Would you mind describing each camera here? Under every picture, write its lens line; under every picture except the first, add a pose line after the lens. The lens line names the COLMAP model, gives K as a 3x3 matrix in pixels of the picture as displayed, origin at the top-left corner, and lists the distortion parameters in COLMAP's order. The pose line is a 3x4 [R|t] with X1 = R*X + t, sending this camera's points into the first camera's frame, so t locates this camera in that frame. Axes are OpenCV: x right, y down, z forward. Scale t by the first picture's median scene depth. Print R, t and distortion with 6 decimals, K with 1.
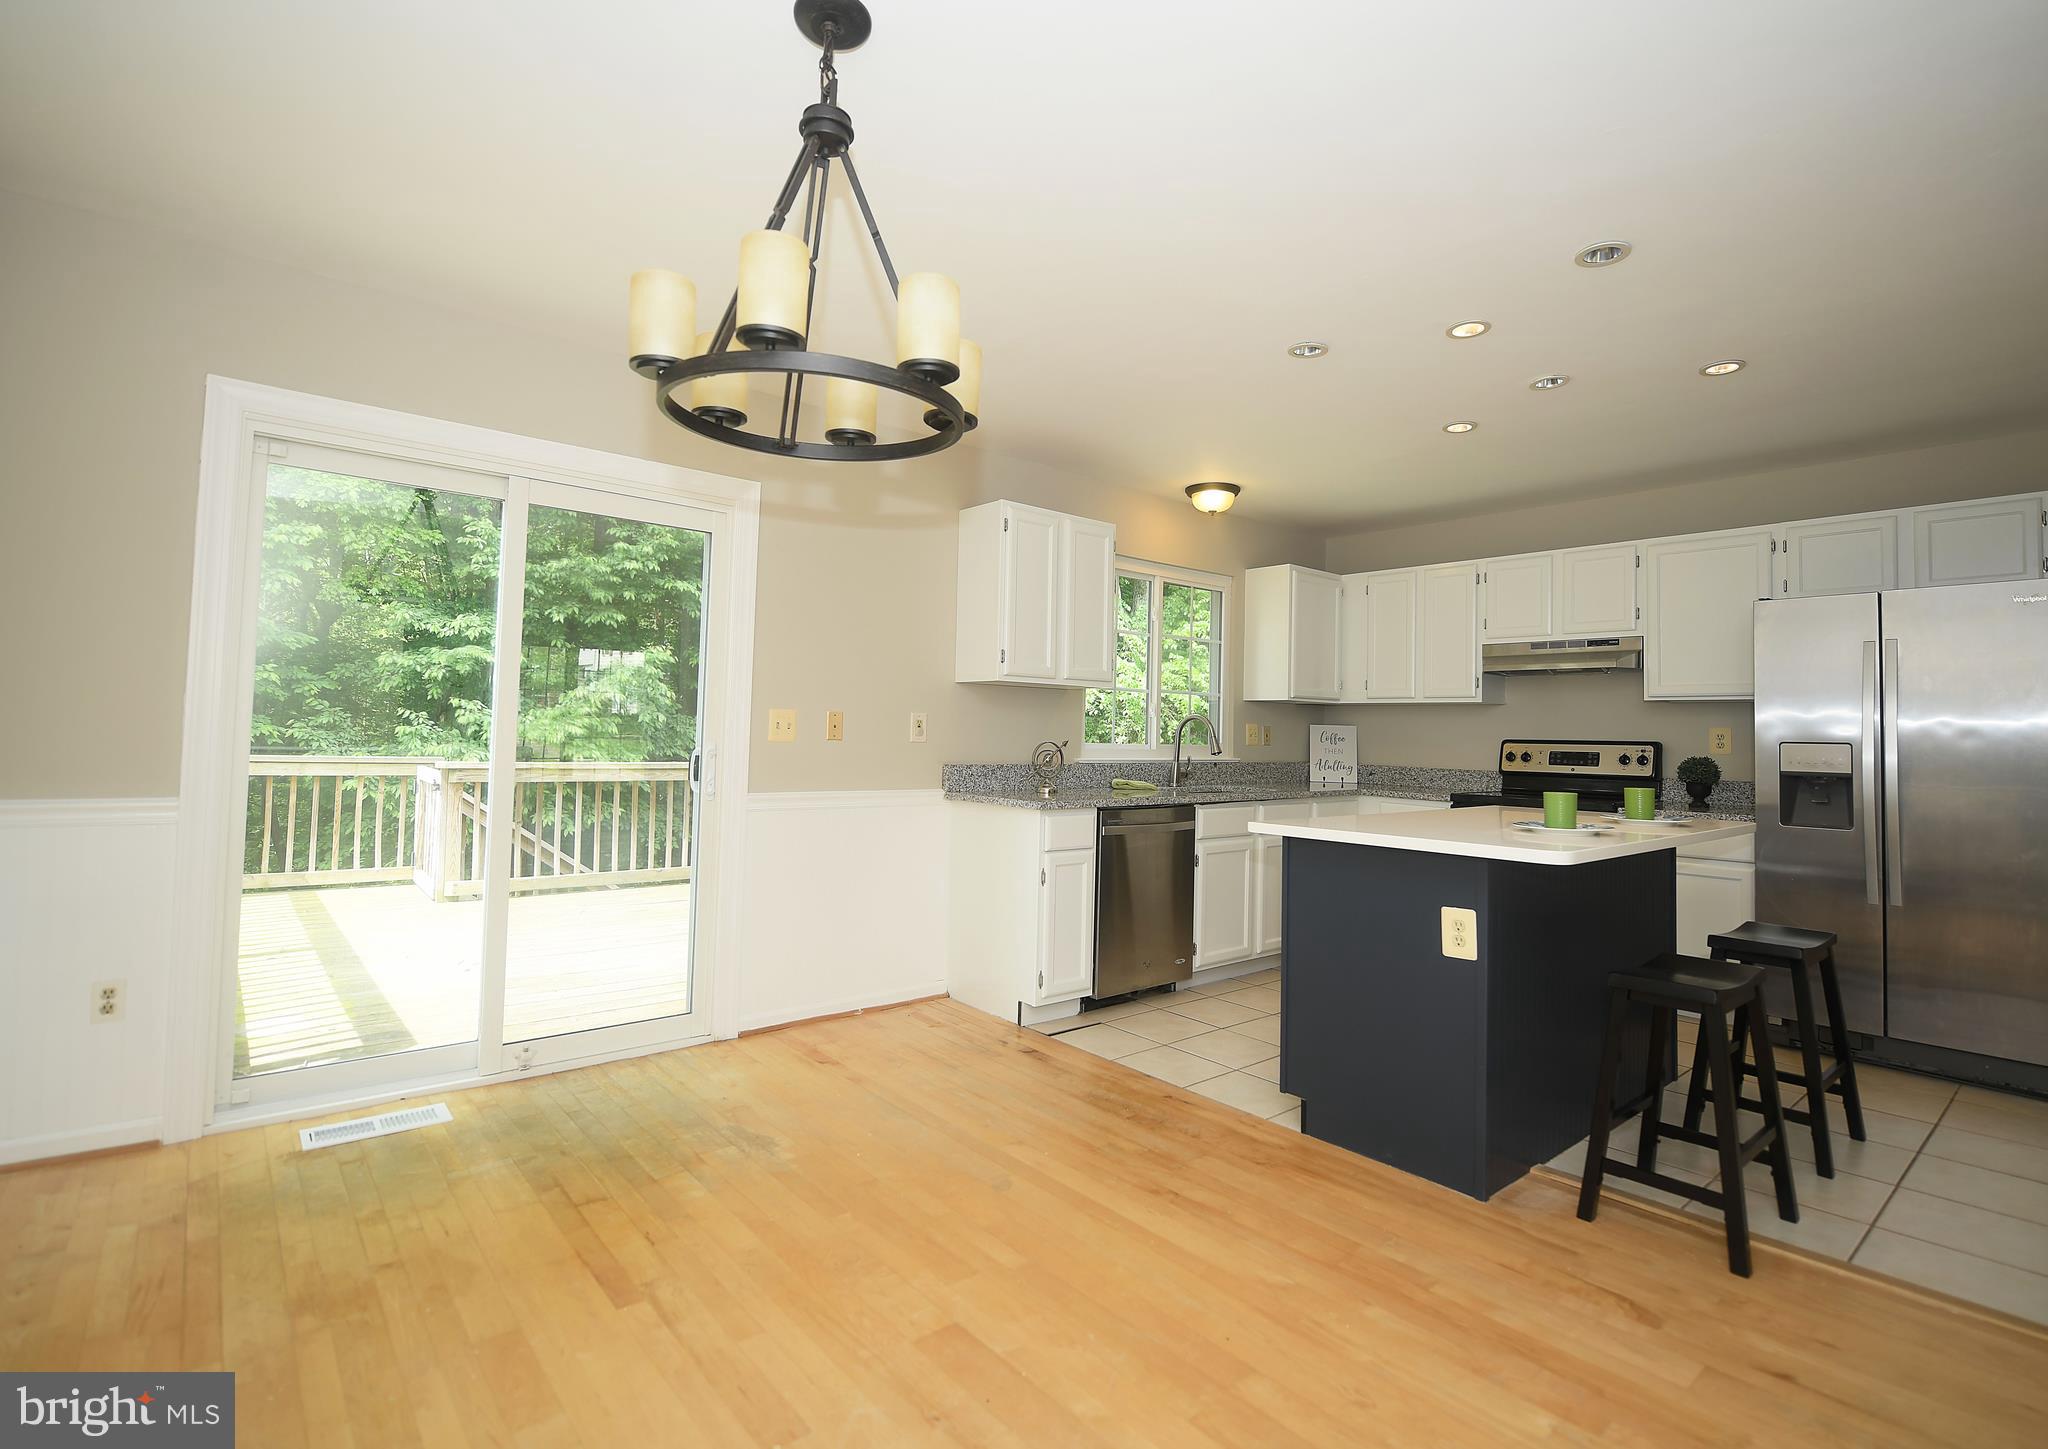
lens RADIAL K [[979.7, 0, 1035.1], [0, 979.7, 696.6], [0, 0, 1]] dist [-0.011164, -0.002984]
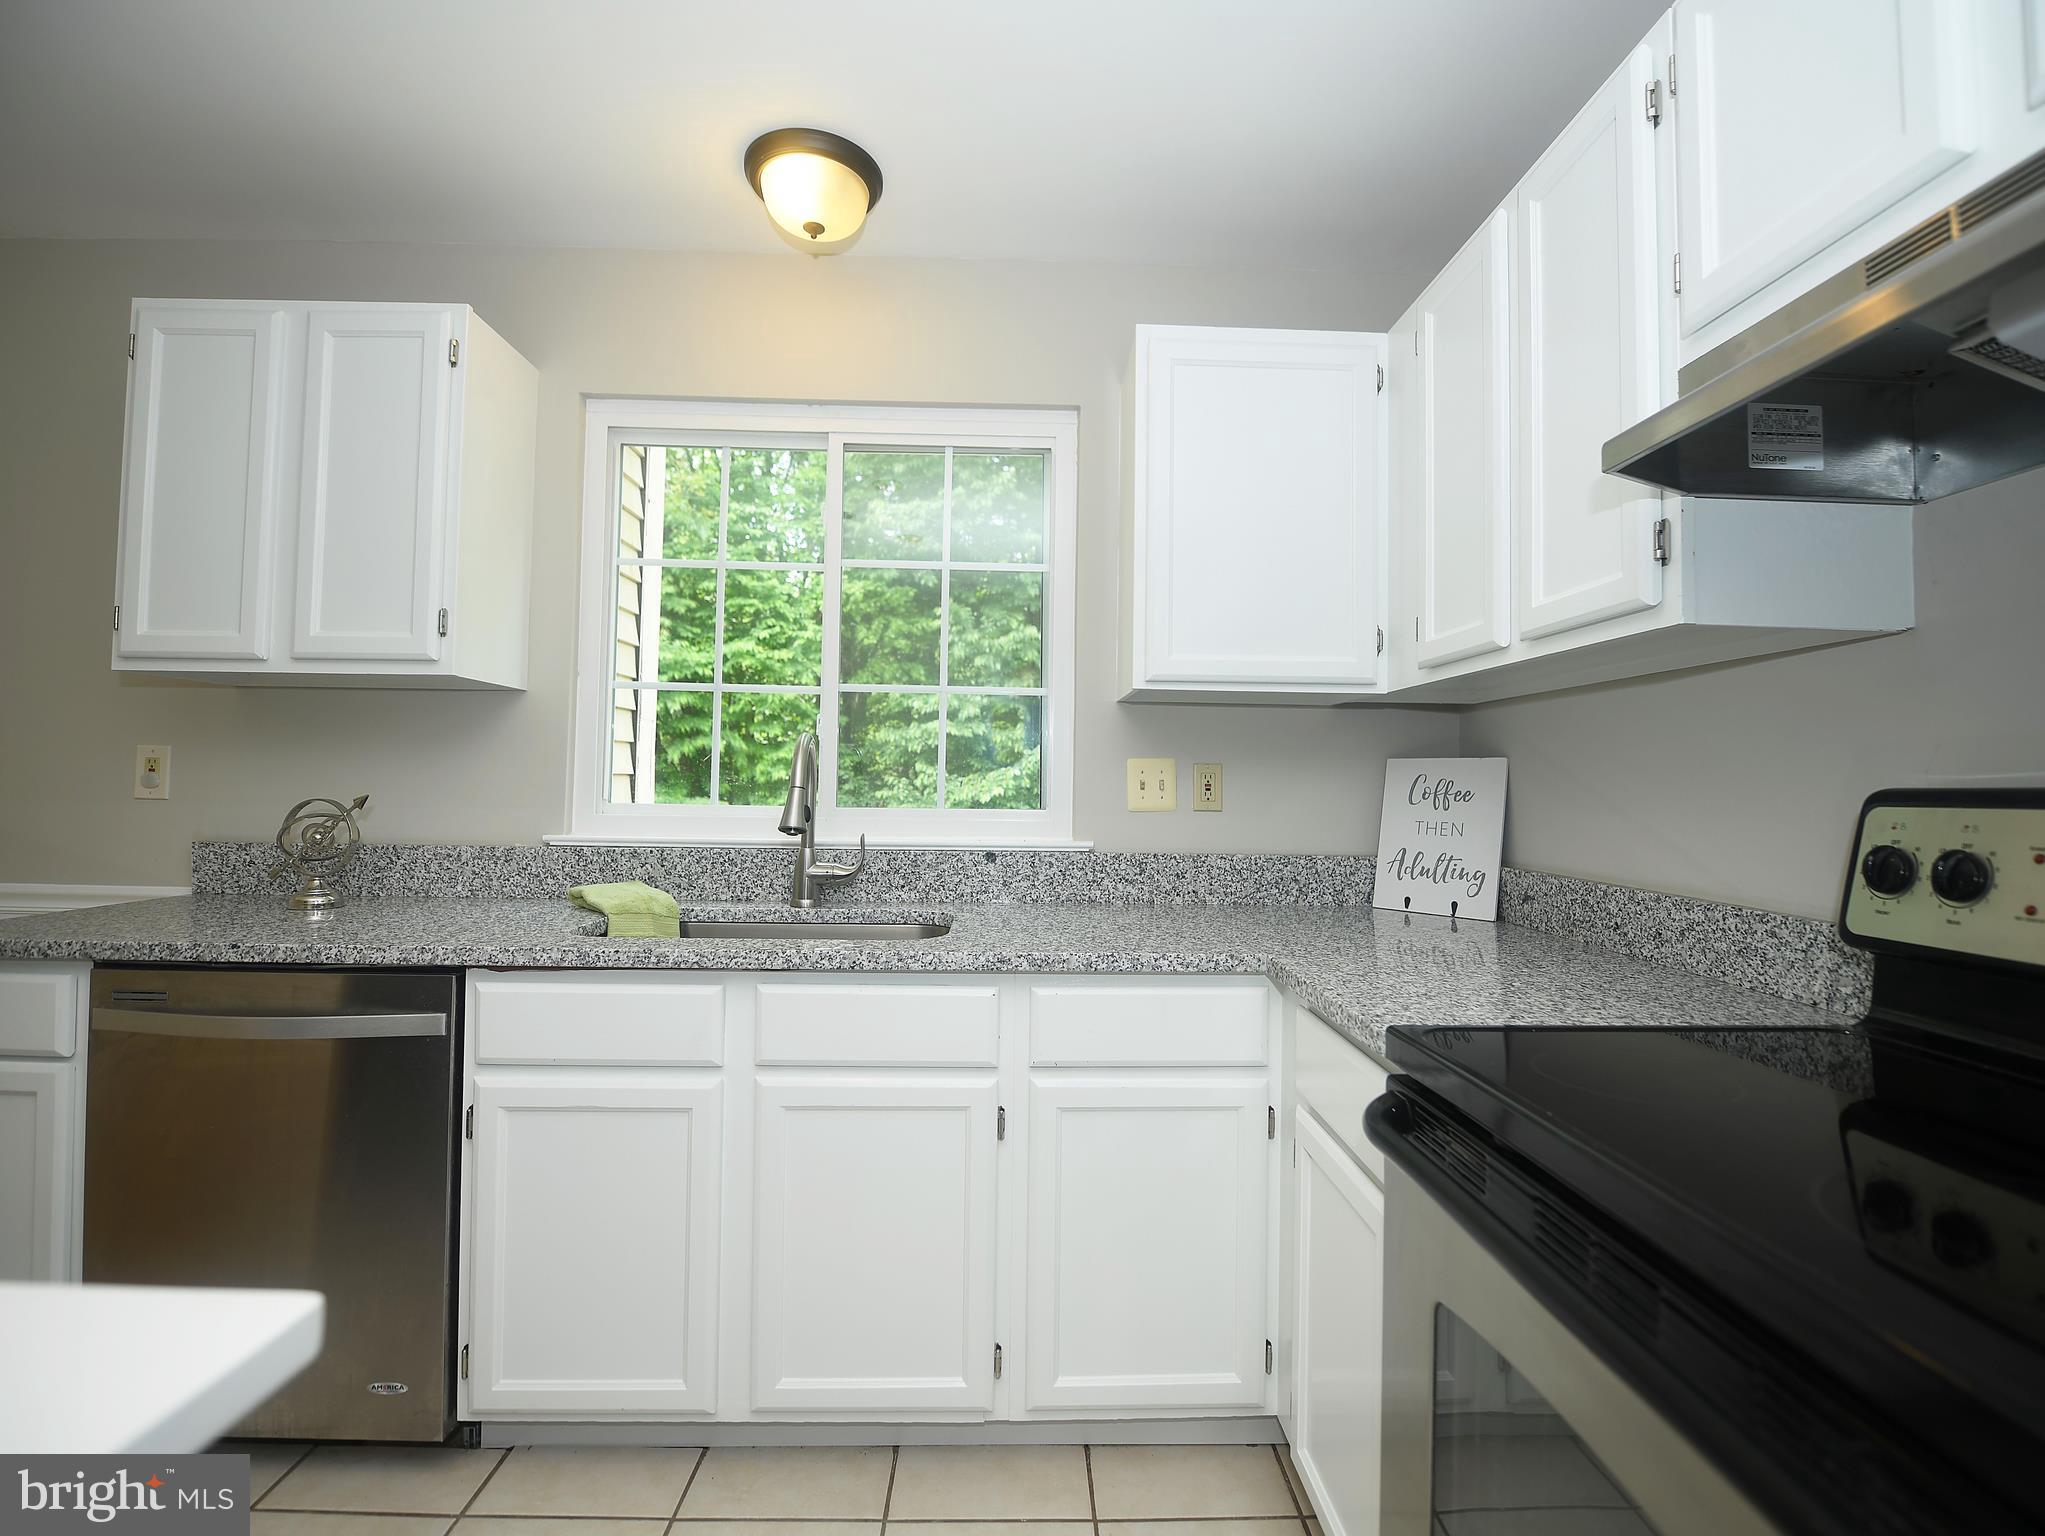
lens RADIAL K [[934.6, 0, 1041.8], [0, 934.6, 762.6], [0, 0, 1]] dist [-0.012263, 0.000049]
pose [[0.781077, -0.027222, -0.623841, 0.527606], [0.025394, 0.999608, -0.011824, 0.040638], [0.623918, -0.006607, 0.781462, 0.821736]]
